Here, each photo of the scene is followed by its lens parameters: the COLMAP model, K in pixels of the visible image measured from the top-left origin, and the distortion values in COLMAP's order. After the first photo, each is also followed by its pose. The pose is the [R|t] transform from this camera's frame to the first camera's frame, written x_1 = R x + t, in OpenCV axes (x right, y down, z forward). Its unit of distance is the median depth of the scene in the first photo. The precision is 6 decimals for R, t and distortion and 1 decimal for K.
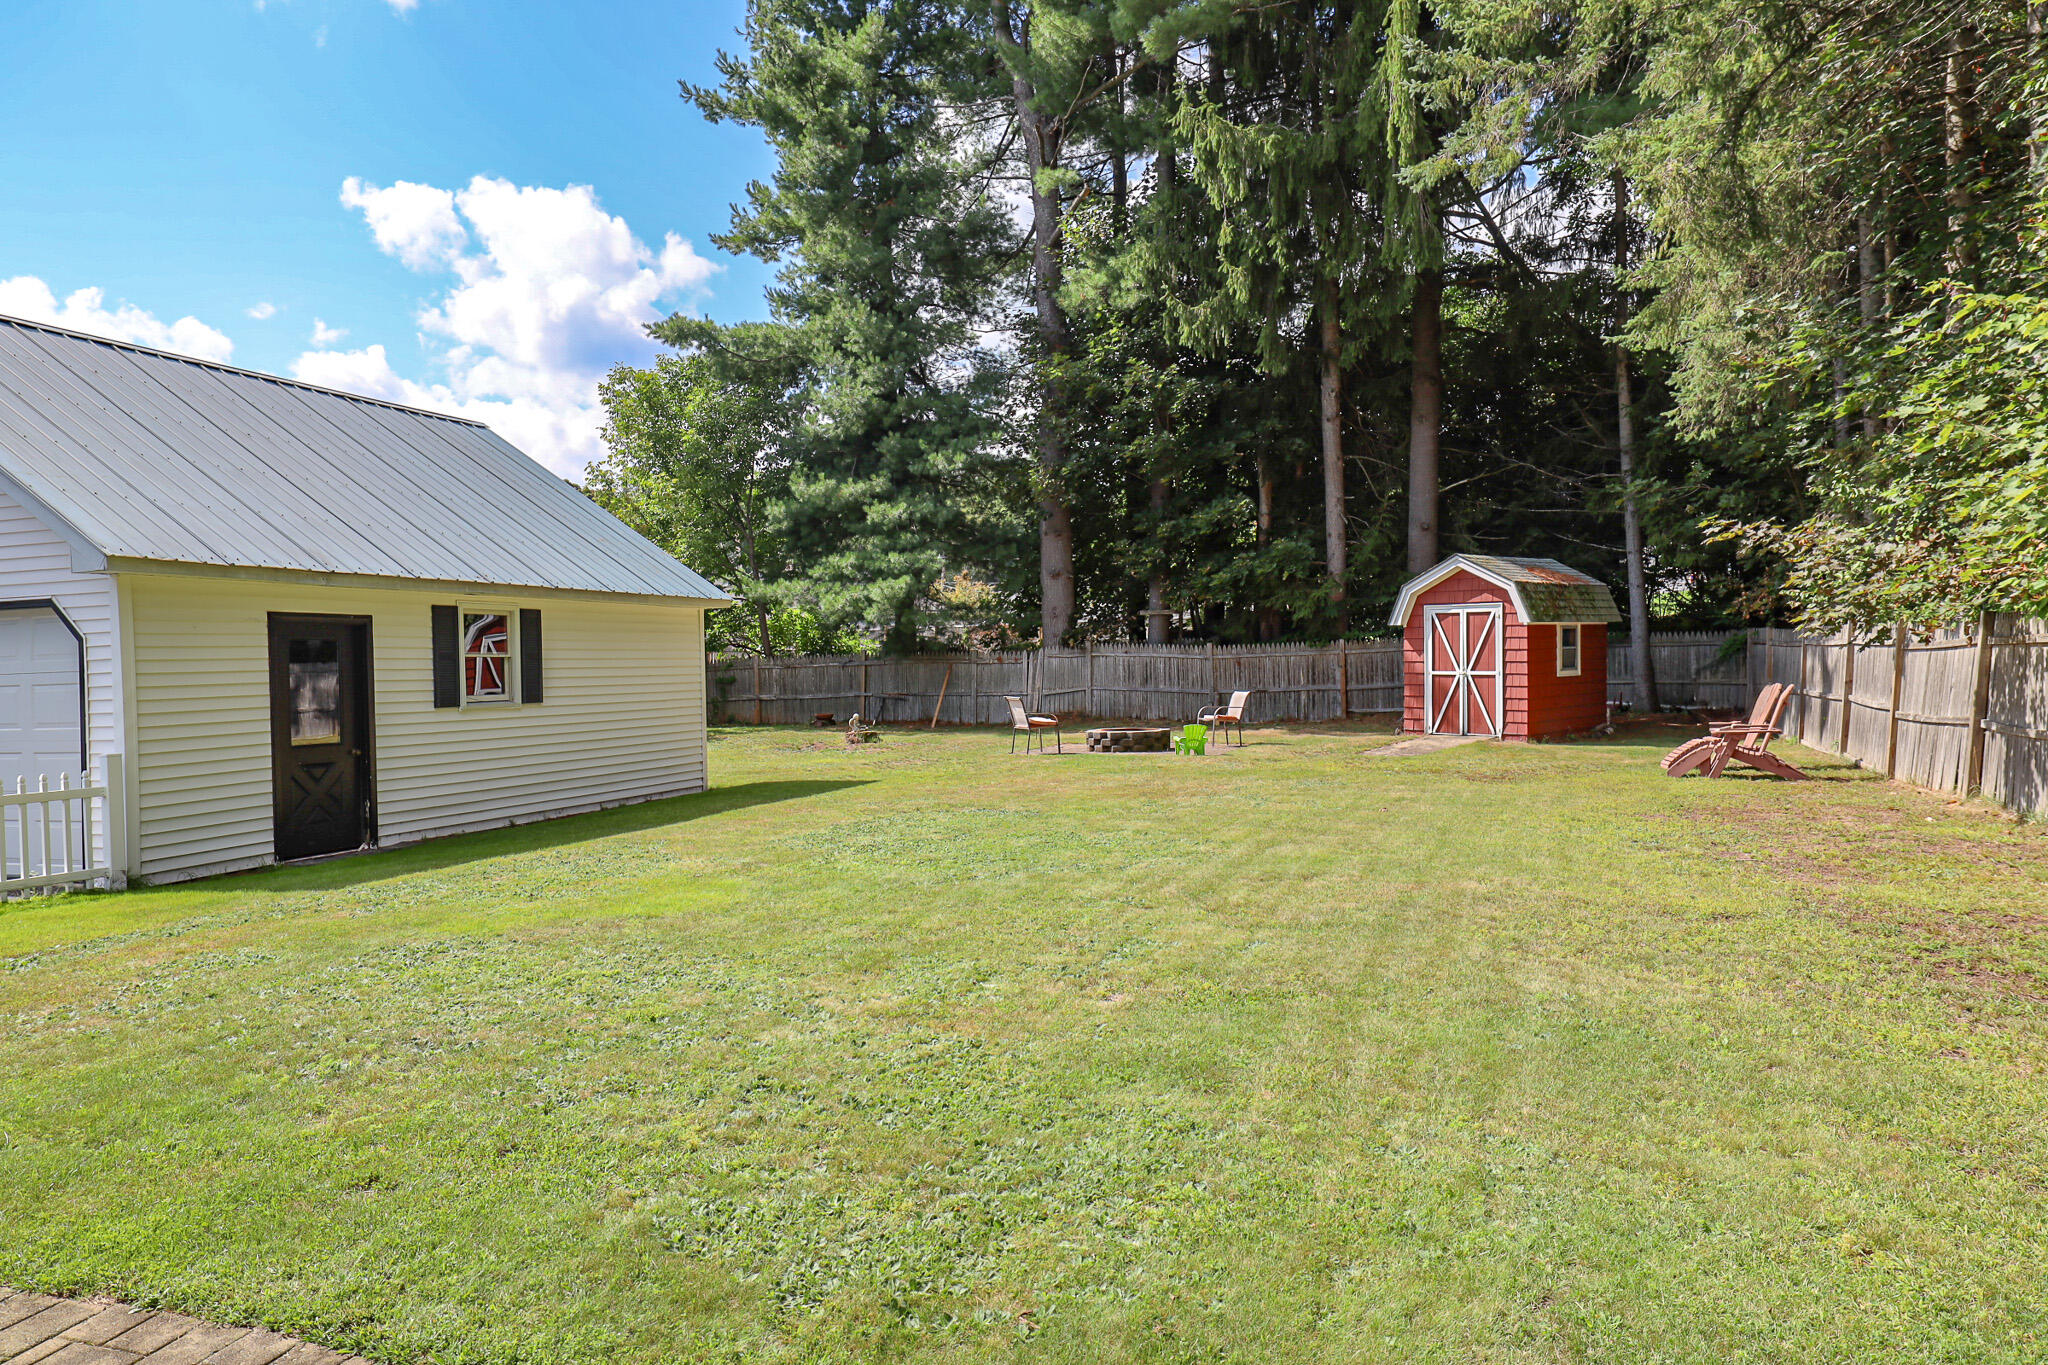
lens RADIAL K [[1312.2, 0, 1024.0], [0, 1312.2, 682.5], [0, 0, 1]] dist [-0.002279, -0.000575]
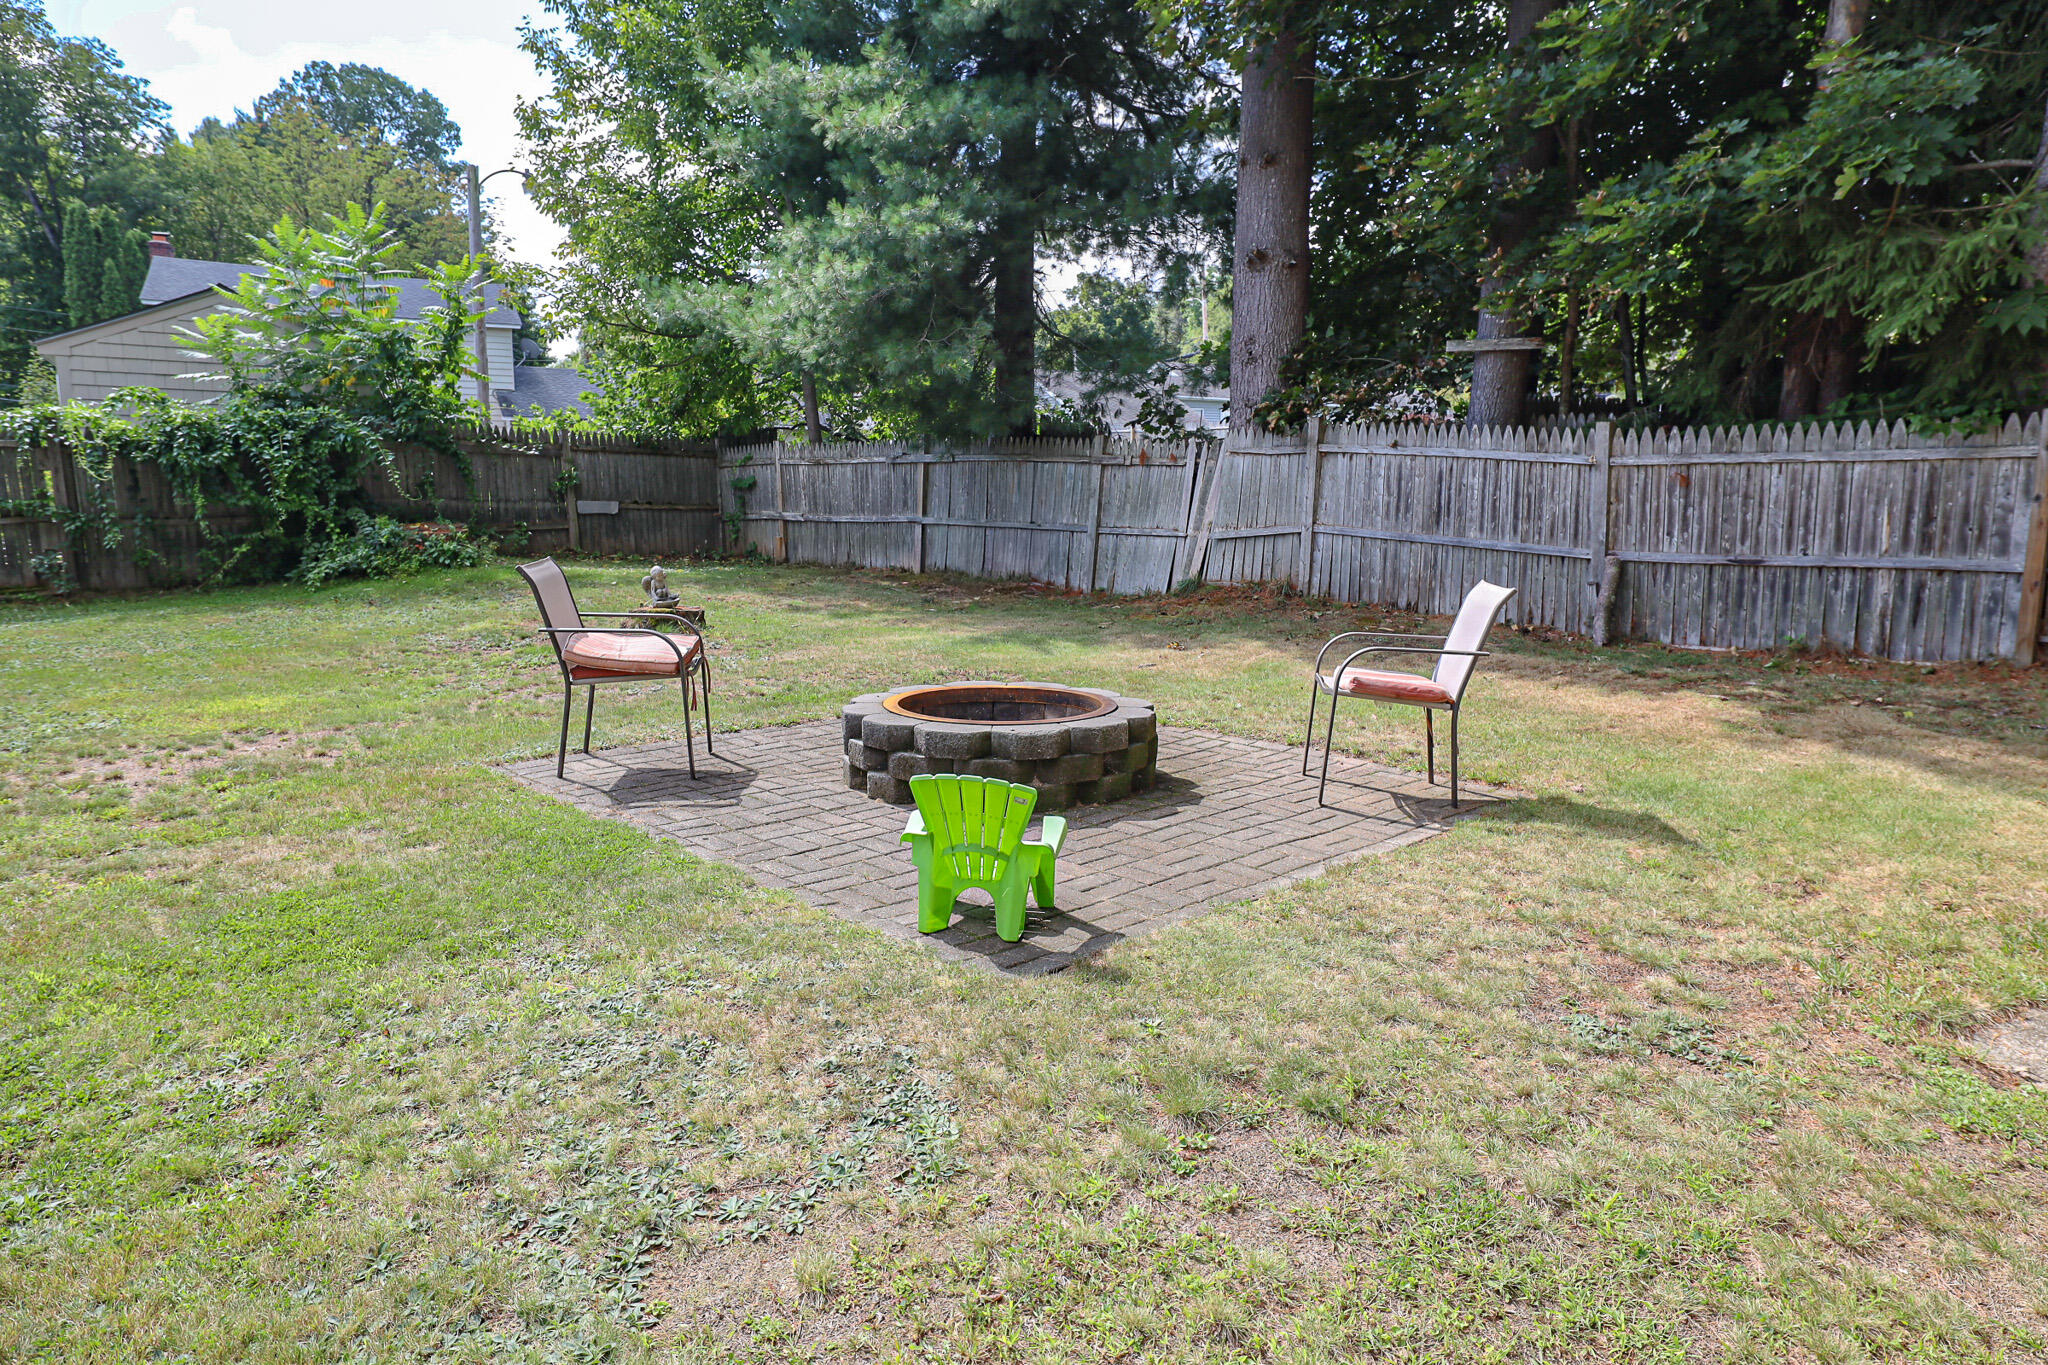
lens RADIAL K [[1312.2, 0, 1024.0], [0, 1312.2, 682.5], [0, 0, 1]] dist [-0.002279, -0.000575]
pose [[0.915504, 0.091338, -0.391804, 0.140512], [-0.033713, 0.987879, 0.151522, -0.008195], [0.400895, -0.125510, 0.907486, 0.583705]]
